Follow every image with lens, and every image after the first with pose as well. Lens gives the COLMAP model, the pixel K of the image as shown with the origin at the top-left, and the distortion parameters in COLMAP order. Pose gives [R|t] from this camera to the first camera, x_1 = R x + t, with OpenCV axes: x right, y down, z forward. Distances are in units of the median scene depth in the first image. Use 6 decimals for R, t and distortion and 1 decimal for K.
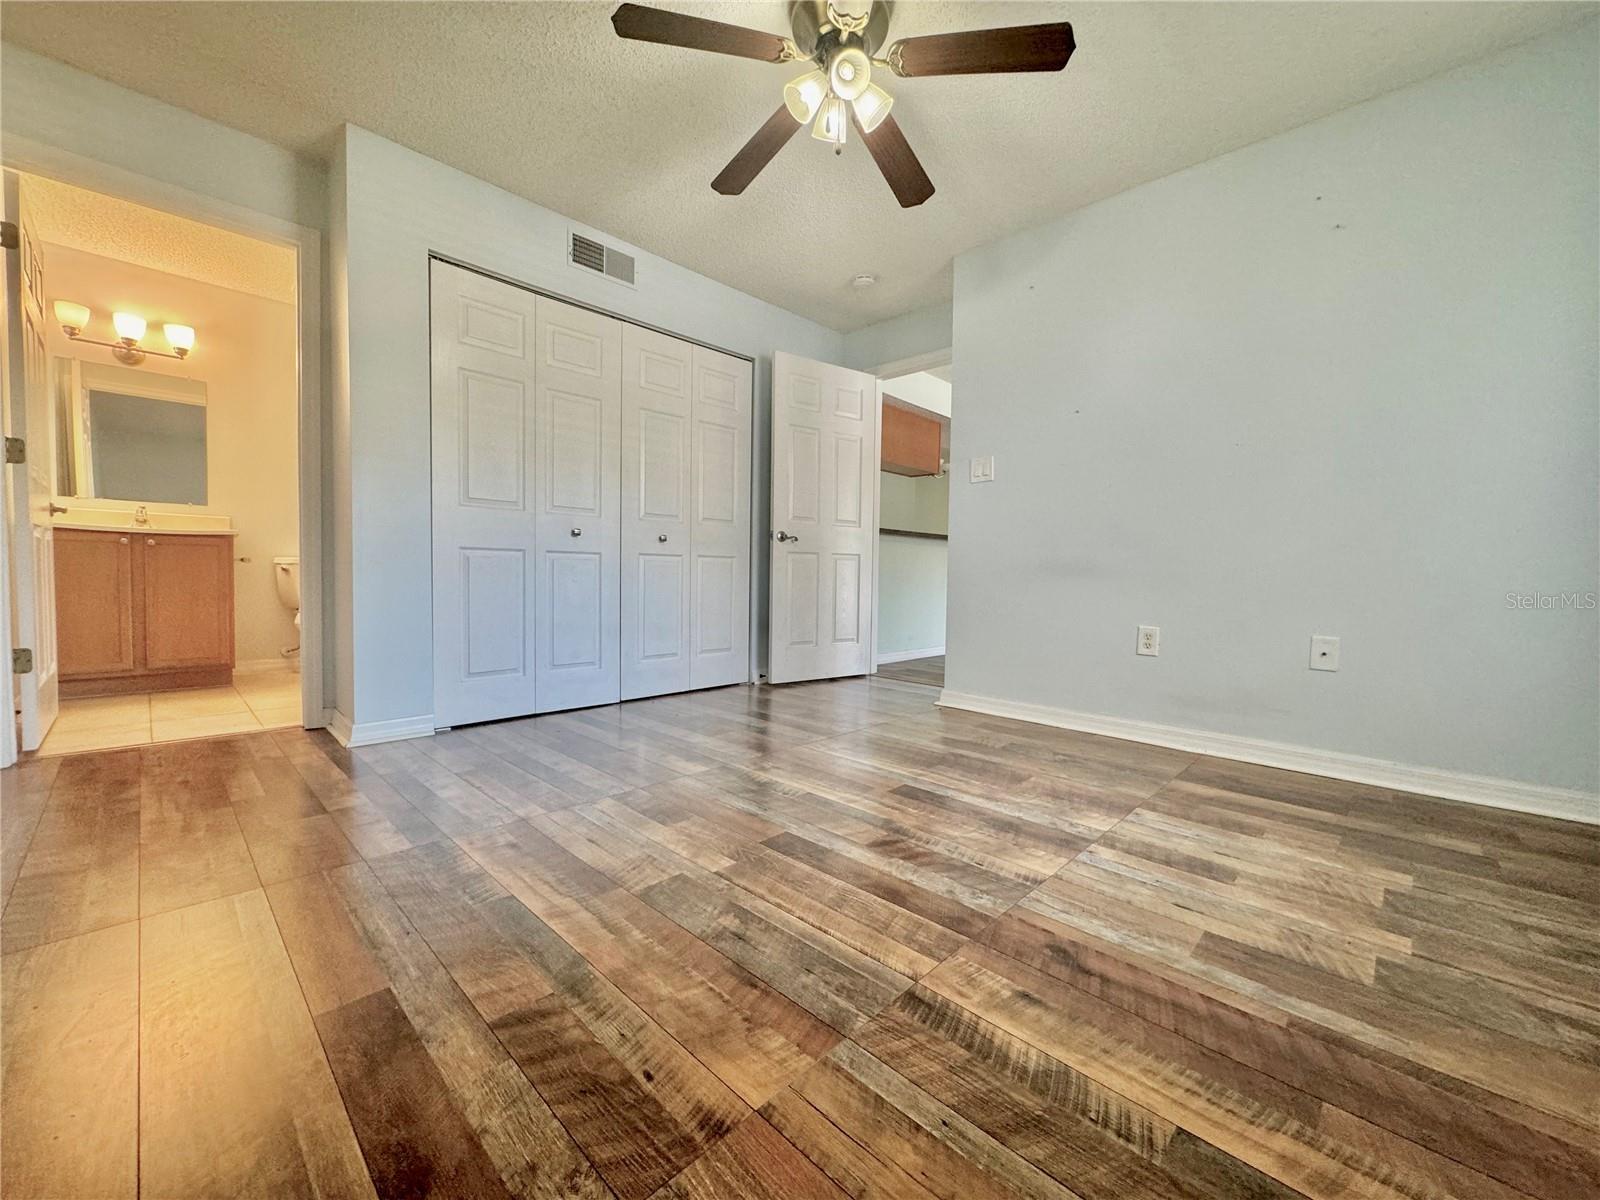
lens RADIAL K [[634.7, 0, 797.6], [0, 634.7, 600.2], [0, 0, 1]] dist [0.000371, 0.000349]
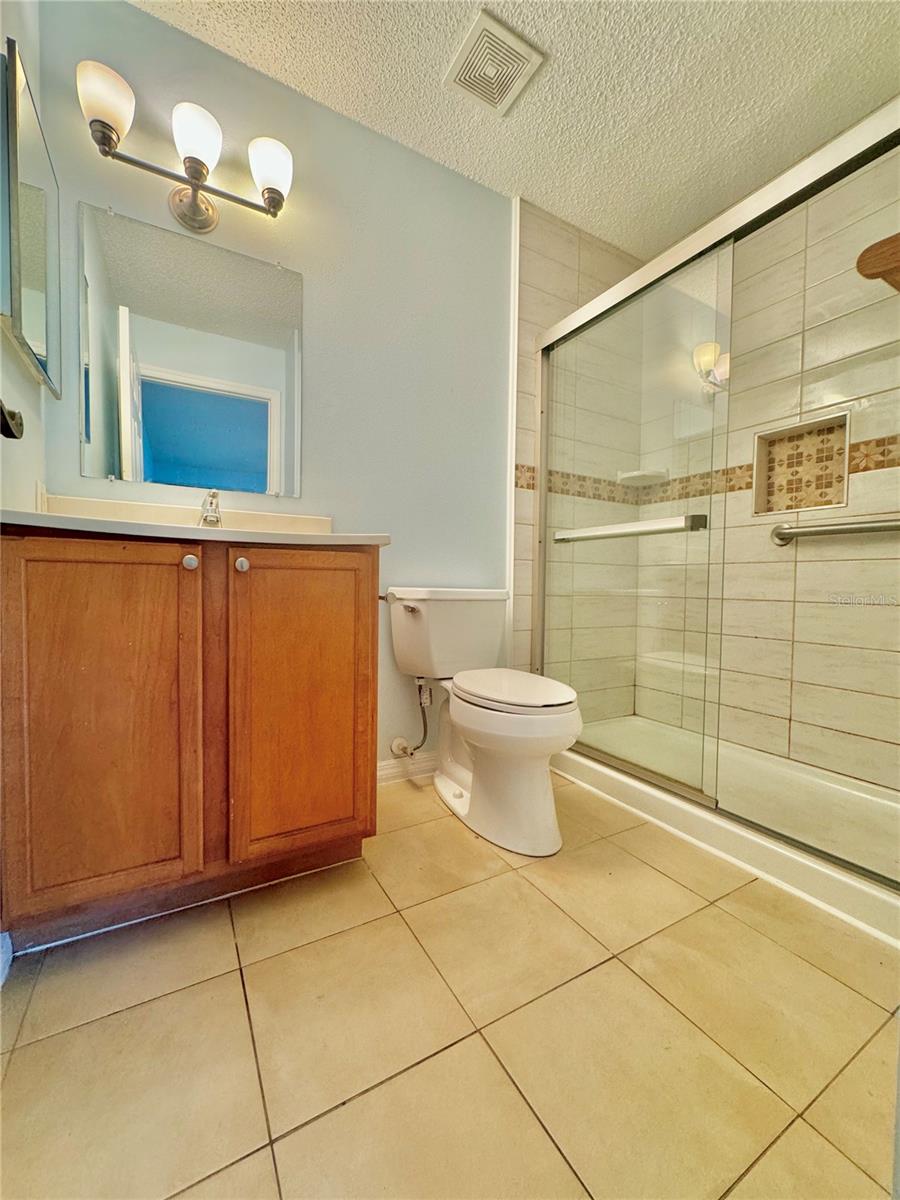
lens RADIAL K [[476.0, 0, 449.3], [0, 476.0, 596.4], [0, 0, 1]] dist [0.000371, 0.000349]
pose [[0.963349, 0.006953, -0.268159, -0.836896], [-0.008532, 0.999952, -0.004725, -0.072246], [0.268114, 0.006840, 0.963363, 0.767602]]
